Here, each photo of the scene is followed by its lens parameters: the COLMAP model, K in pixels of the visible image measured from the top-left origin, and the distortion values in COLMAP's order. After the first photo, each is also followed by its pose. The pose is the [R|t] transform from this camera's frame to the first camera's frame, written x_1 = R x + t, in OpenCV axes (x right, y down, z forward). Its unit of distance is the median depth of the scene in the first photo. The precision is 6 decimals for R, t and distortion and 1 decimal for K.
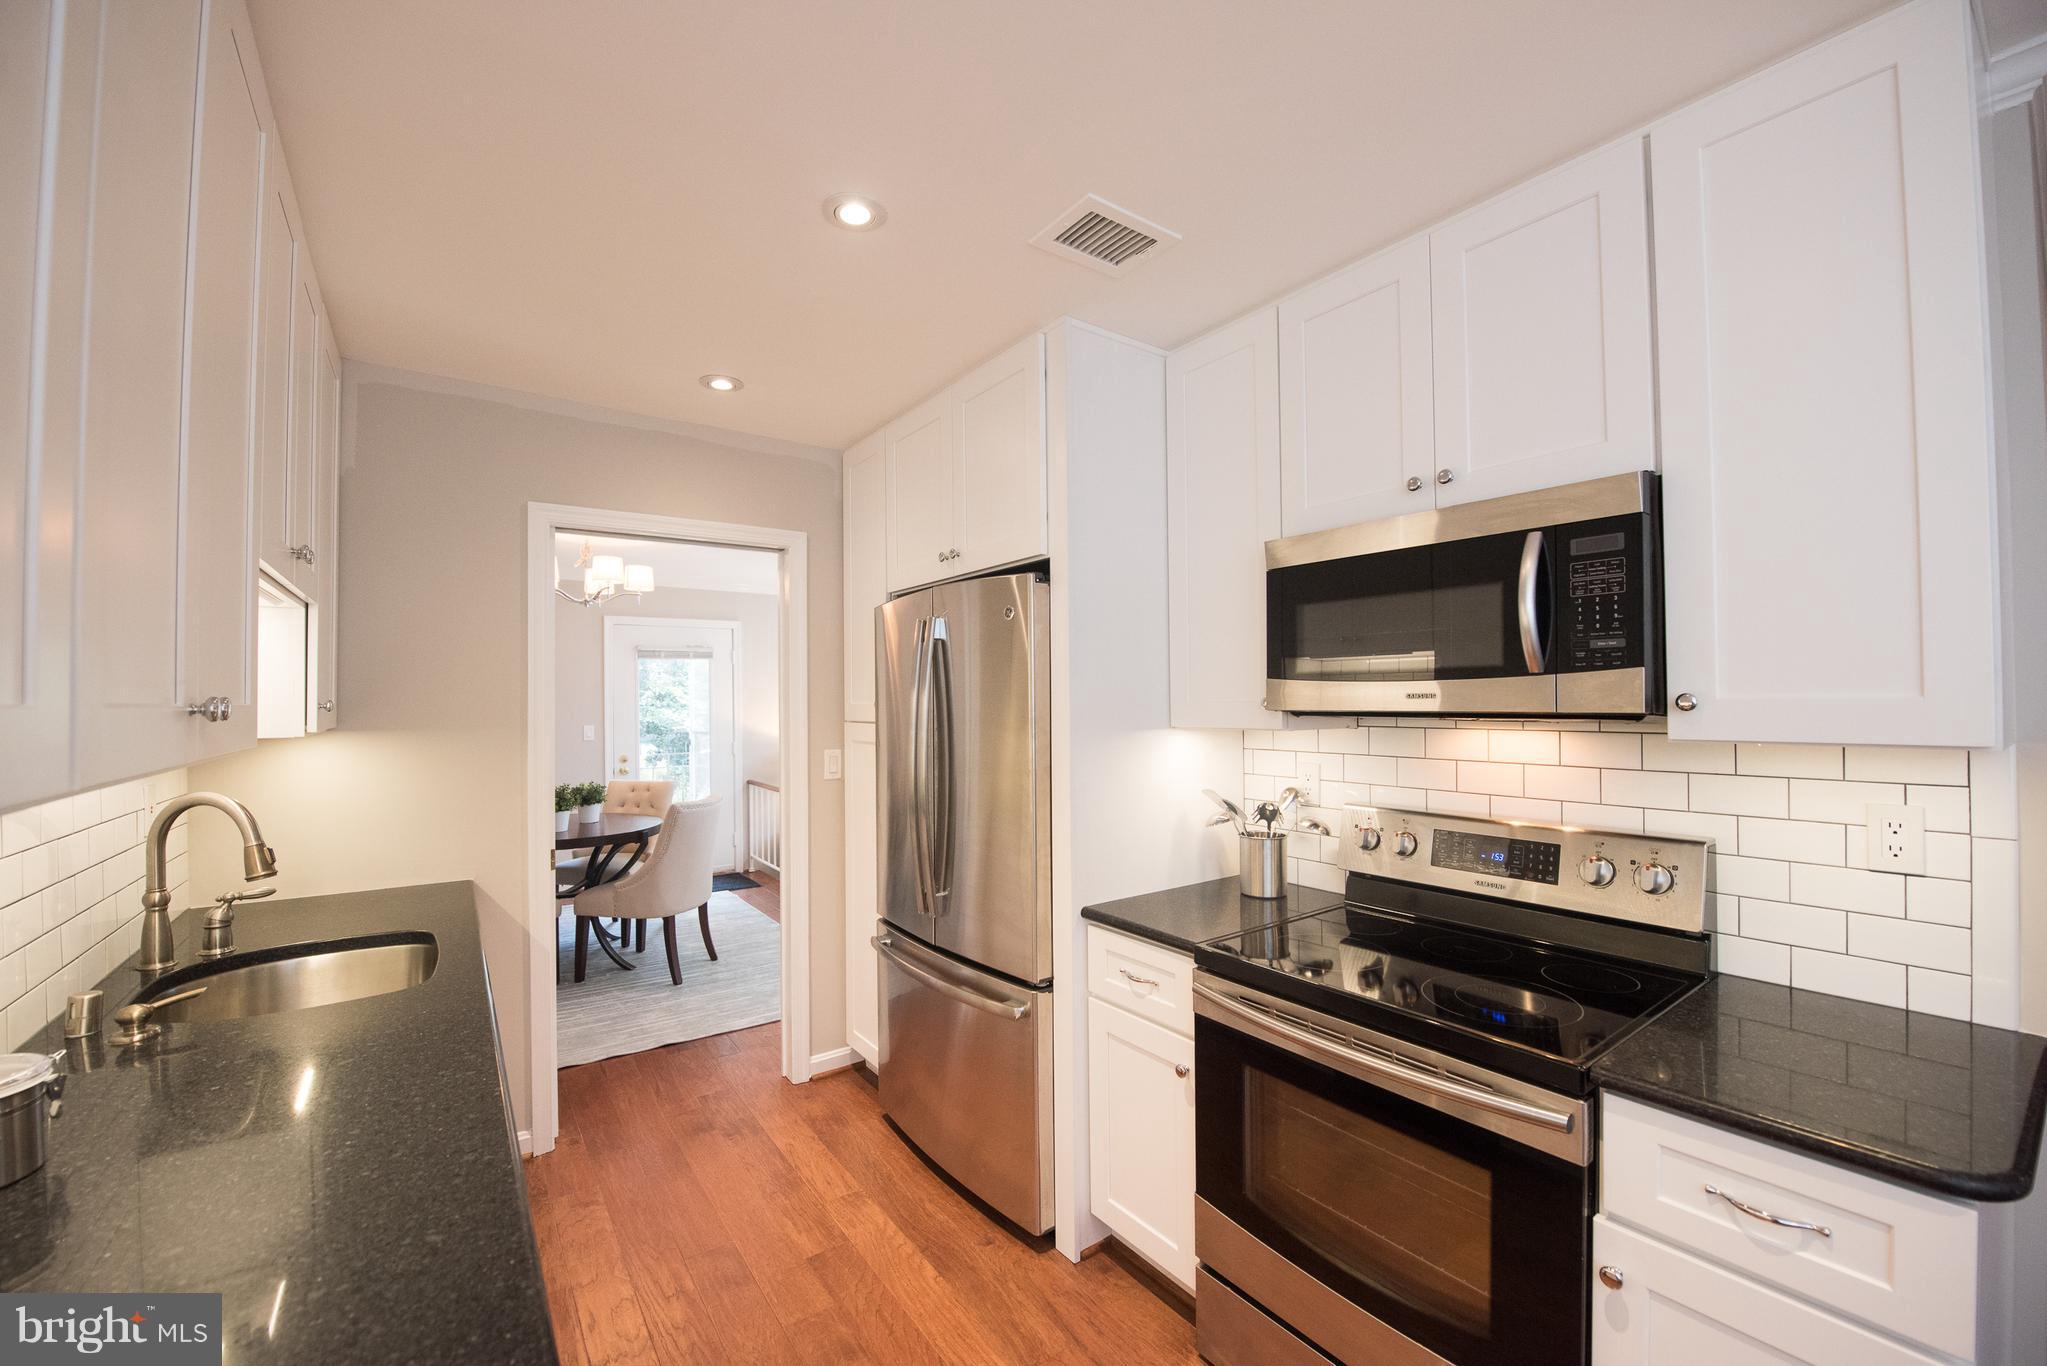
lens RADIAL K [[814.3, 0, 1023.3], [0, 814.3, 693.7], [0, 0, 1]] dist [-0.013704, -0.002793]
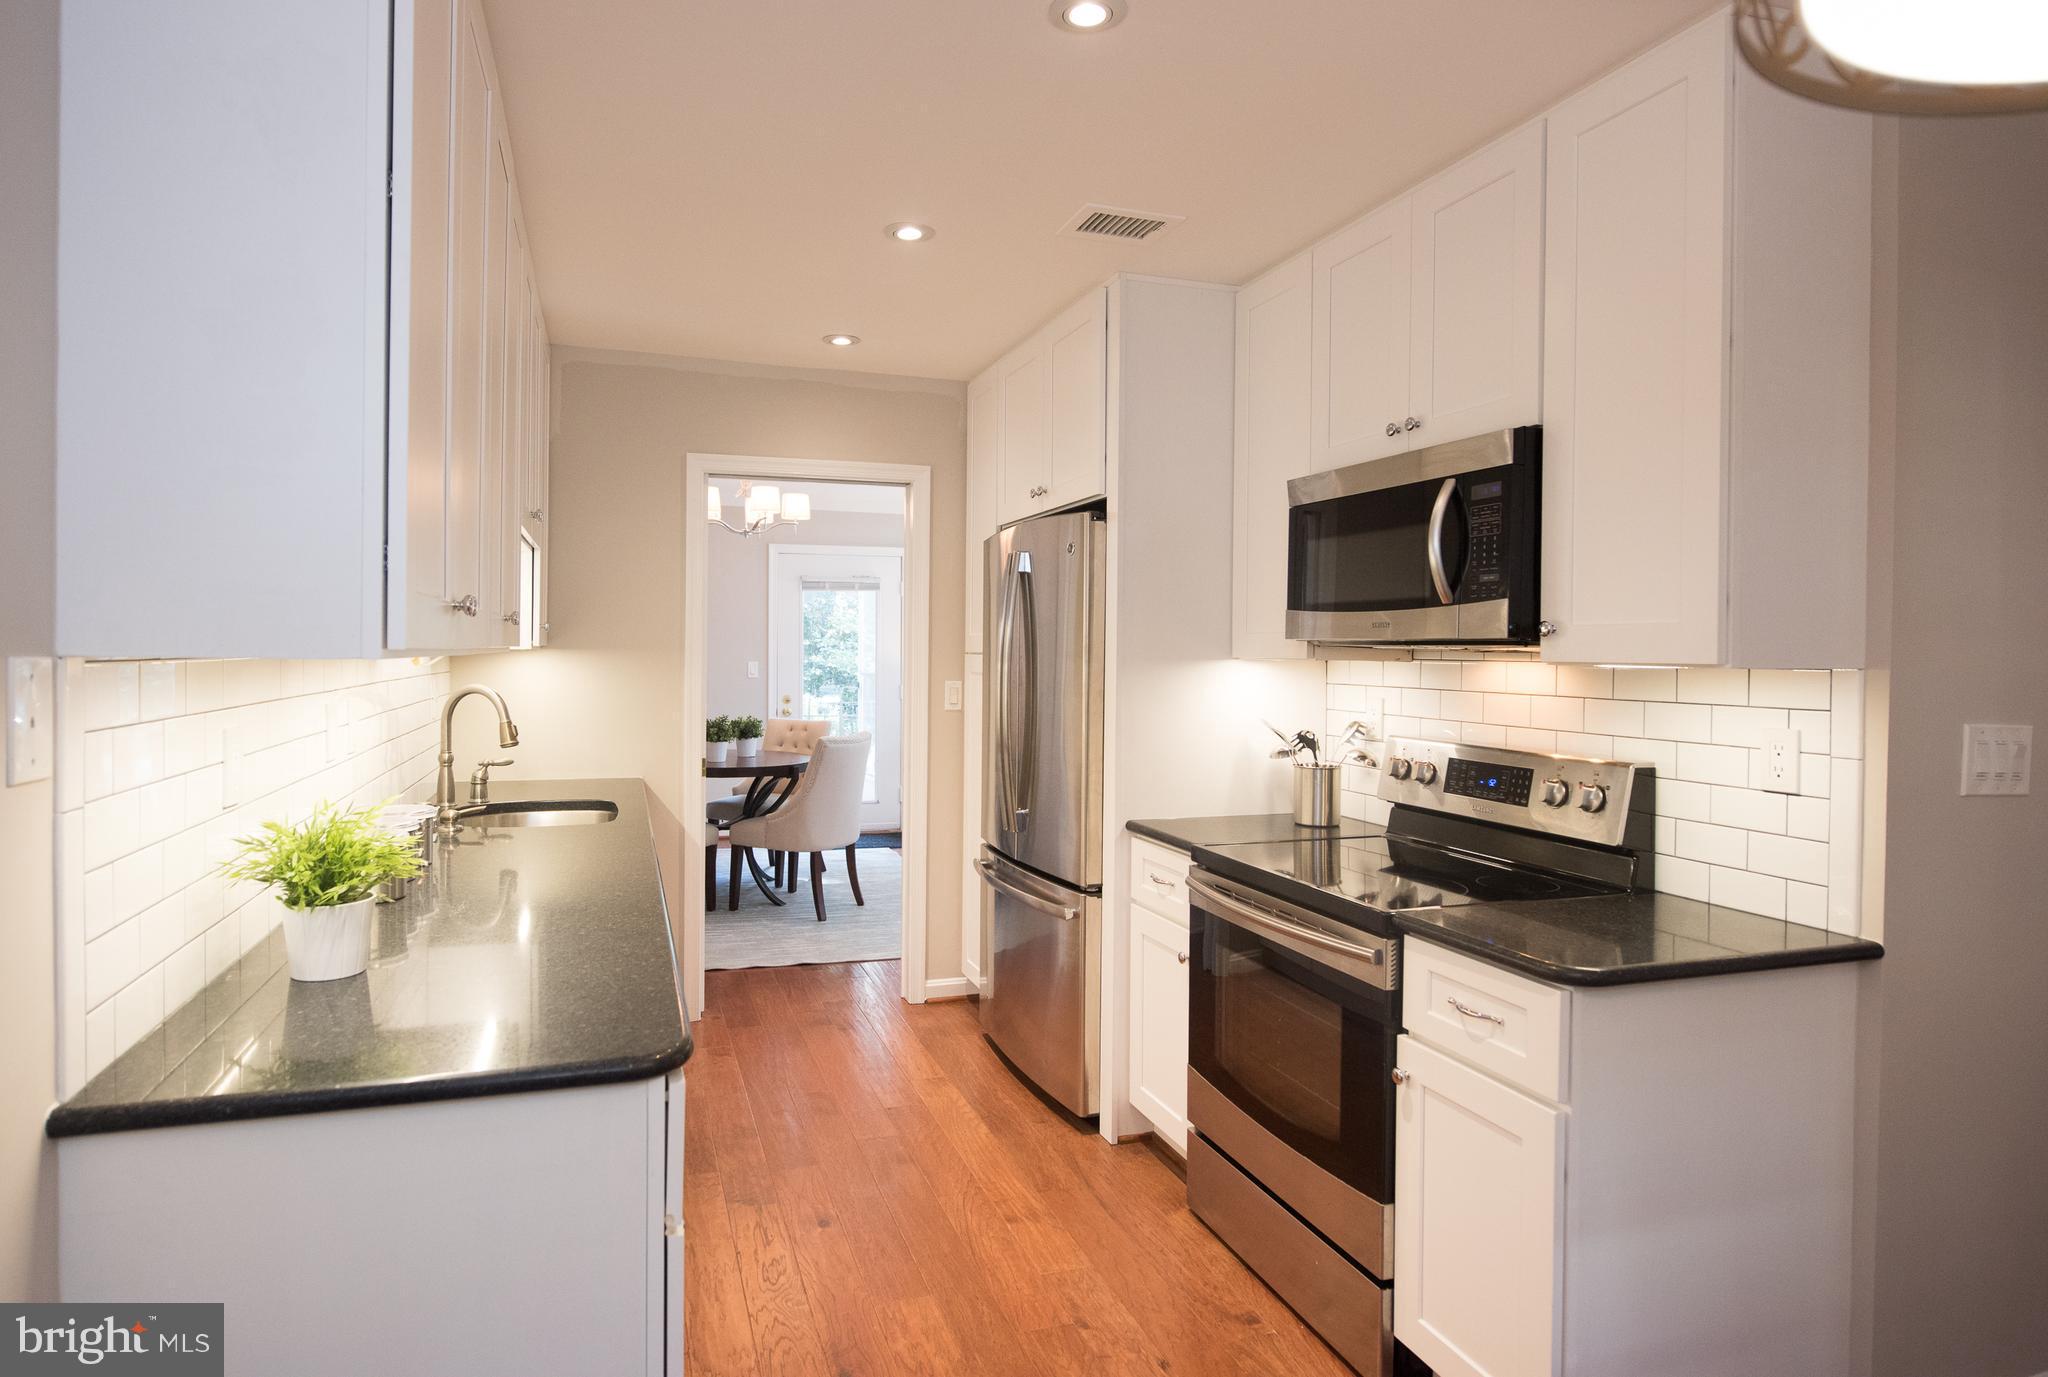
lens RADIAL K [[1139.4, 0, 974.9], [0, 1139.4, 660.8], [0, 0, 1]] dist [-0.009058, 0.003560]
pose [[0.949837, 0.020169, -0.312095, 0.368068], [-0.014343, 0.999678, 0.020950, 0.022129], [0.312417, -0.015423, 0.949820, -0.528199]]
